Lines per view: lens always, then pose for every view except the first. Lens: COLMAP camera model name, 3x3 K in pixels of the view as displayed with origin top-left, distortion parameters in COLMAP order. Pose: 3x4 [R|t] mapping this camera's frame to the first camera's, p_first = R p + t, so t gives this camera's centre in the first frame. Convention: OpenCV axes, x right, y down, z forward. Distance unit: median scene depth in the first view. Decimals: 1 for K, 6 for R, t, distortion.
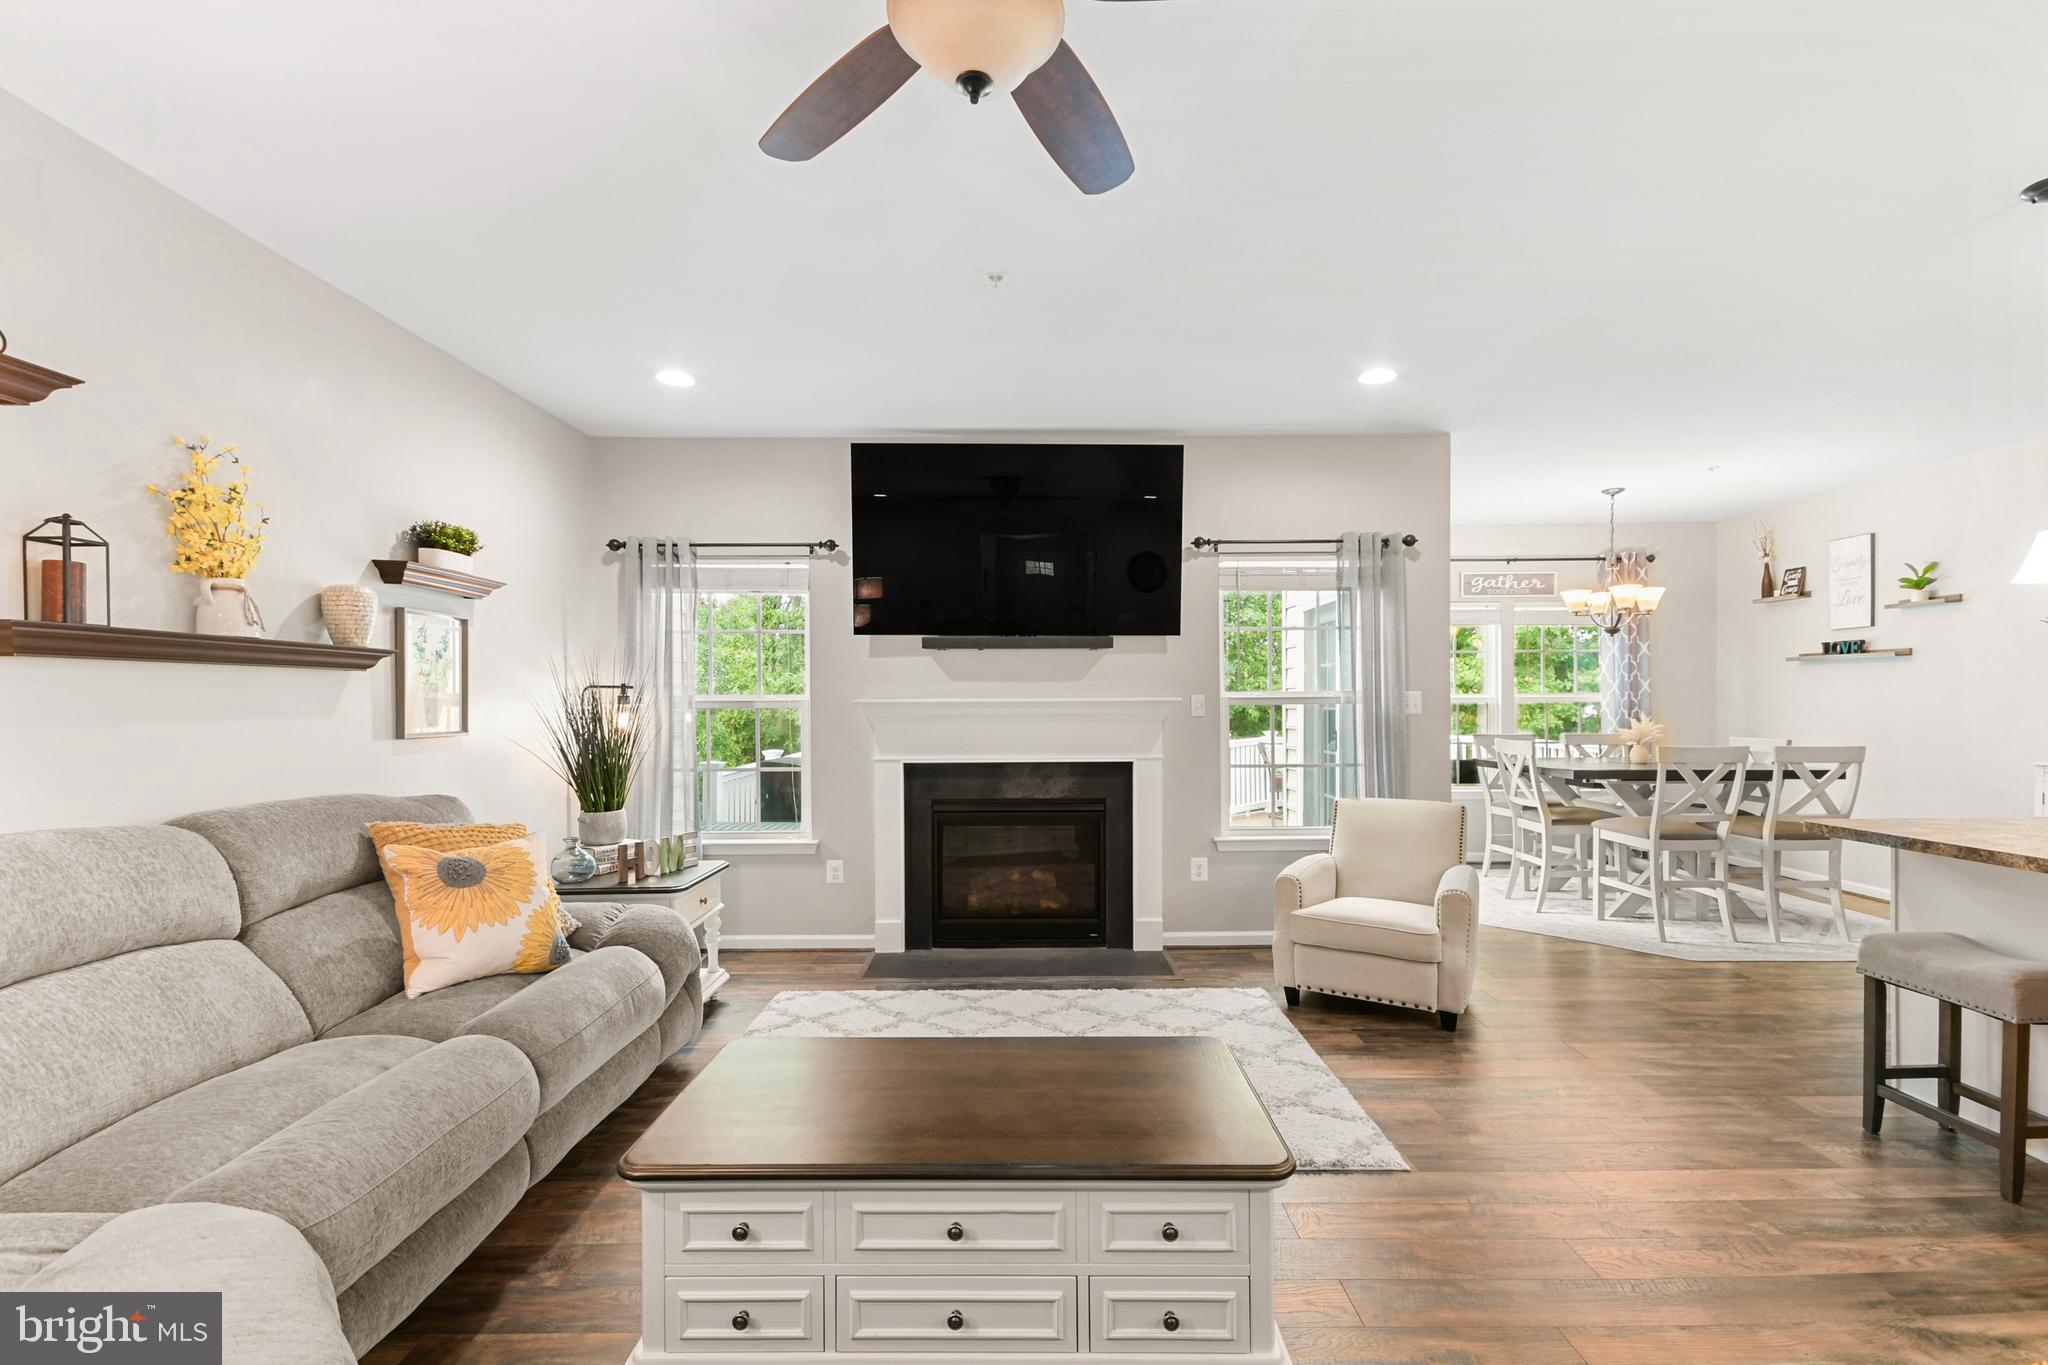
lens RADIAL K [[913.6, 0, 1024.5], [0, 913.6, 706.3], [0, 0, 1]] dist [0.025383, -0.001541]
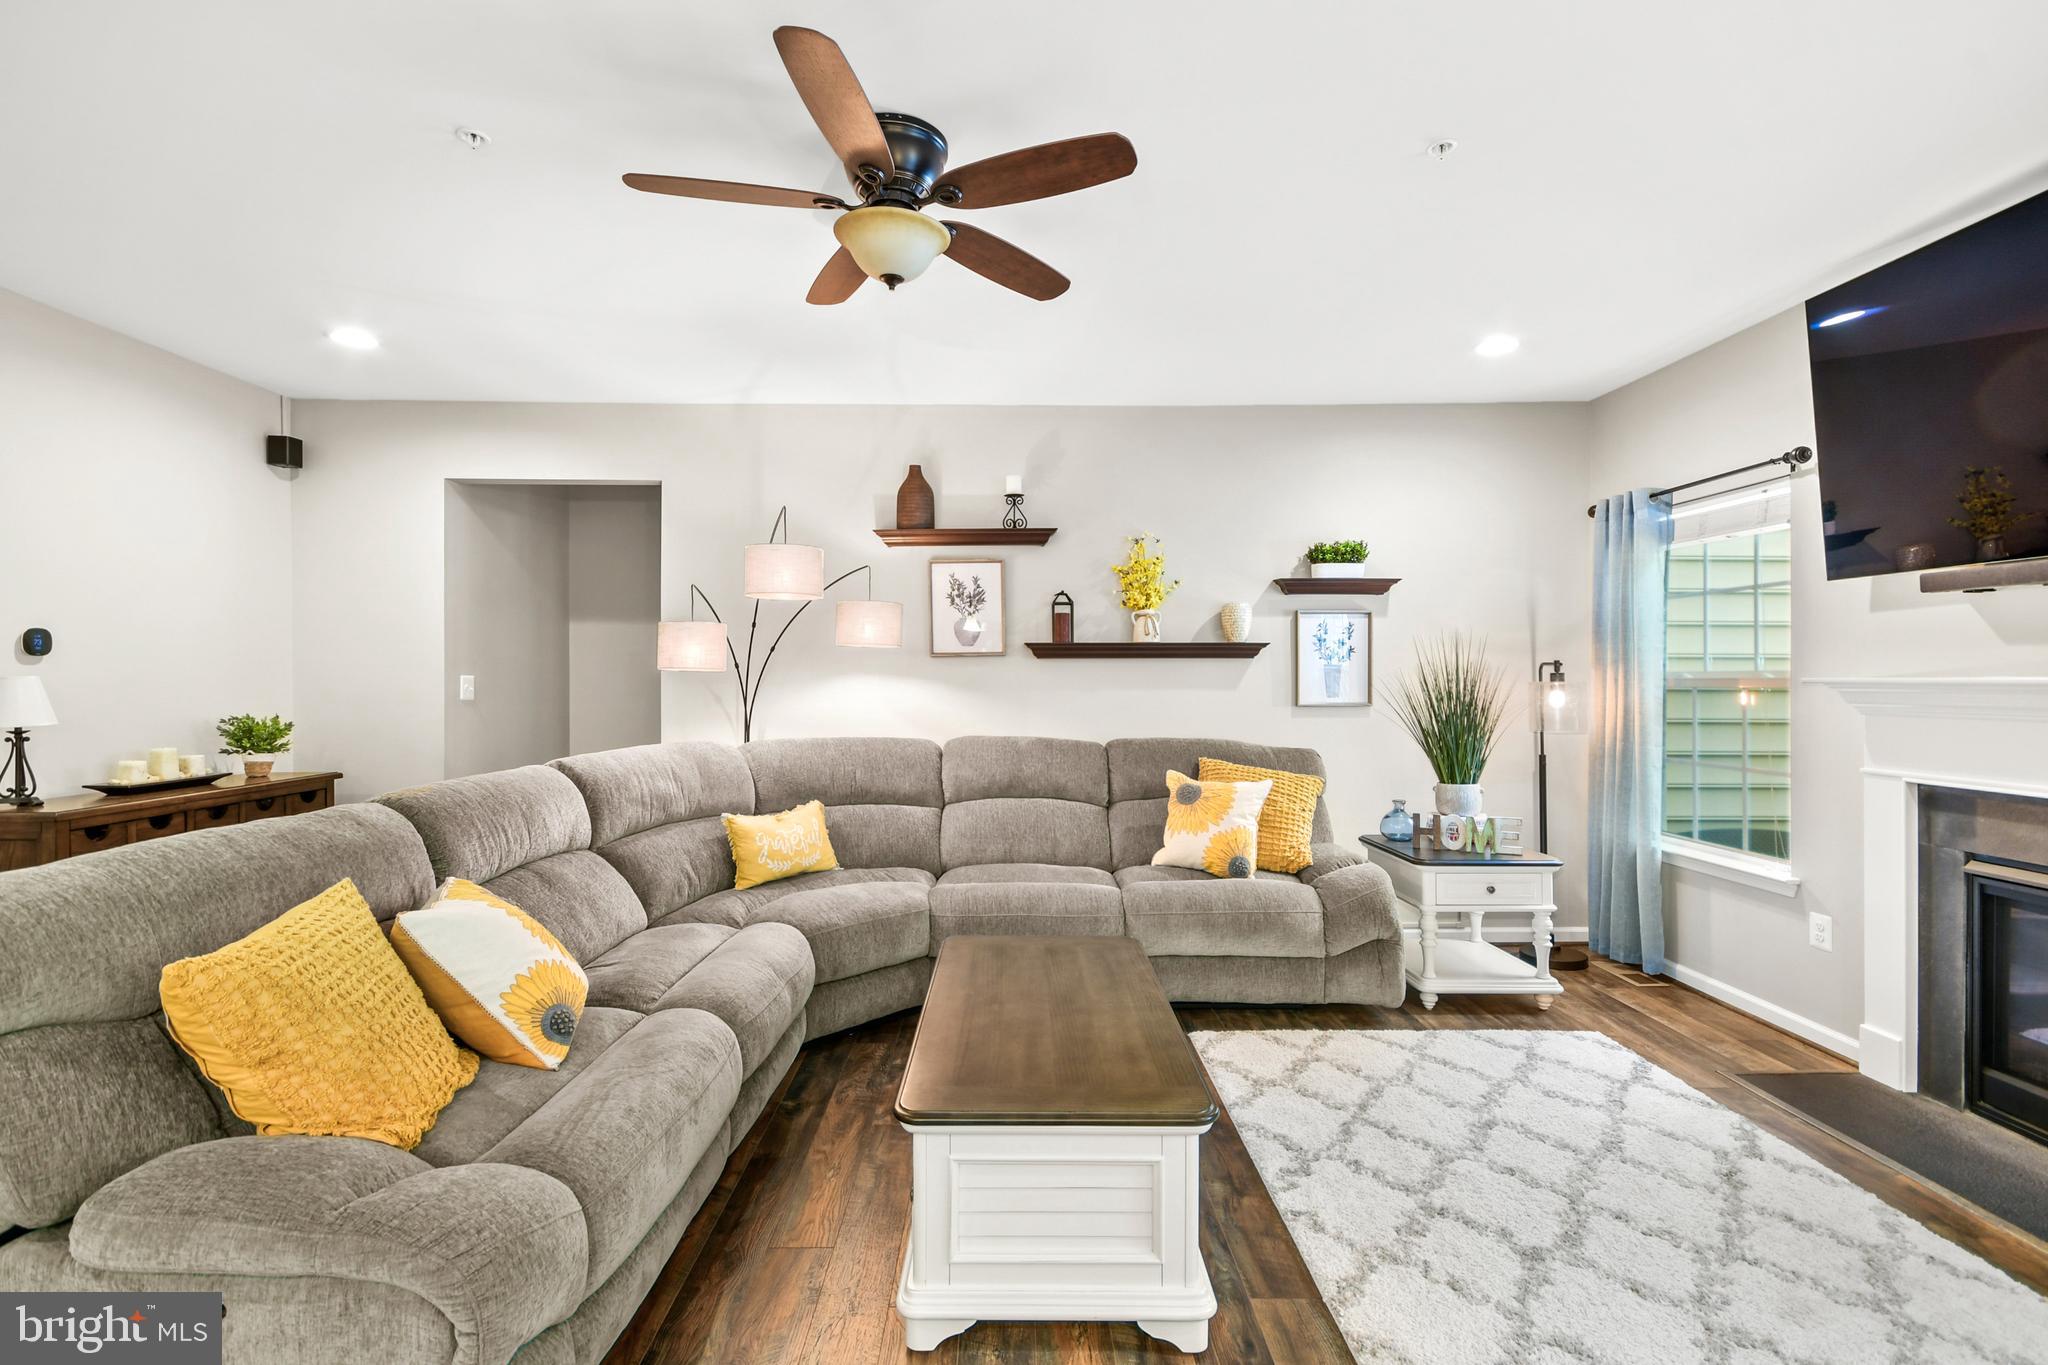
lens RADIAL K [[913.6, 0, 1018.2], [0, 913.6, 682.9], [0, 0, 1]] dist [0.025383, -0.001541]
pose [[0.011952, 0.009550, -0.999883, 0.566721], [-0.005513, 0.999940, 0.009485, -0.008189], [0.999913, 0.005399, 0.012004, 0.467870]]
